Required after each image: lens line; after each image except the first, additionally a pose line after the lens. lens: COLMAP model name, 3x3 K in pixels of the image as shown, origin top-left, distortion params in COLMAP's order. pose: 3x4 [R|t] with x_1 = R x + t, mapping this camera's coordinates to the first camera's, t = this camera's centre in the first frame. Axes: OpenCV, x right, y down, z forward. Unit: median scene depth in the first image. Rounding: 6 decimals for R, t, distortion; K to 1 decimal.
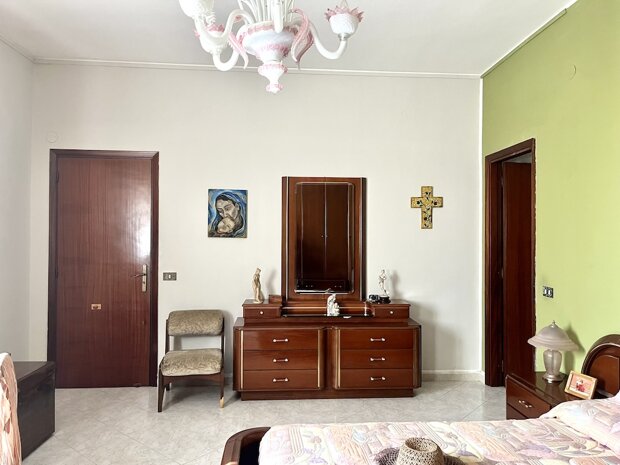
lens RADIAL K [[475.3, 0, 310.0], [0, 475.3, 232.5], [0, 0, 1]] dist [0.045398, -0.006745]
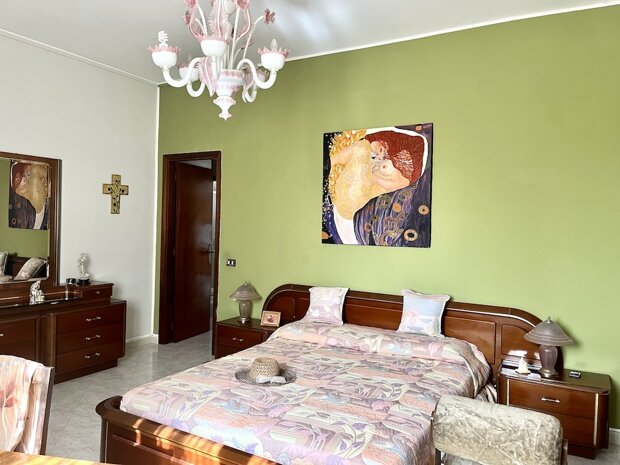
lens RADIAL K [[475.3, 0, 310.0], [0, 475.3, 232.5], [0, 0, 1]] dist [0.045398, -0.006745]
pose [[0.579983, -0.006412, 0.814603, -0.418912], [-0.026846, 0.999275, 0.026980, -0.007243], [-0.814186, -0.037517, 0.579391, 0.003599]]
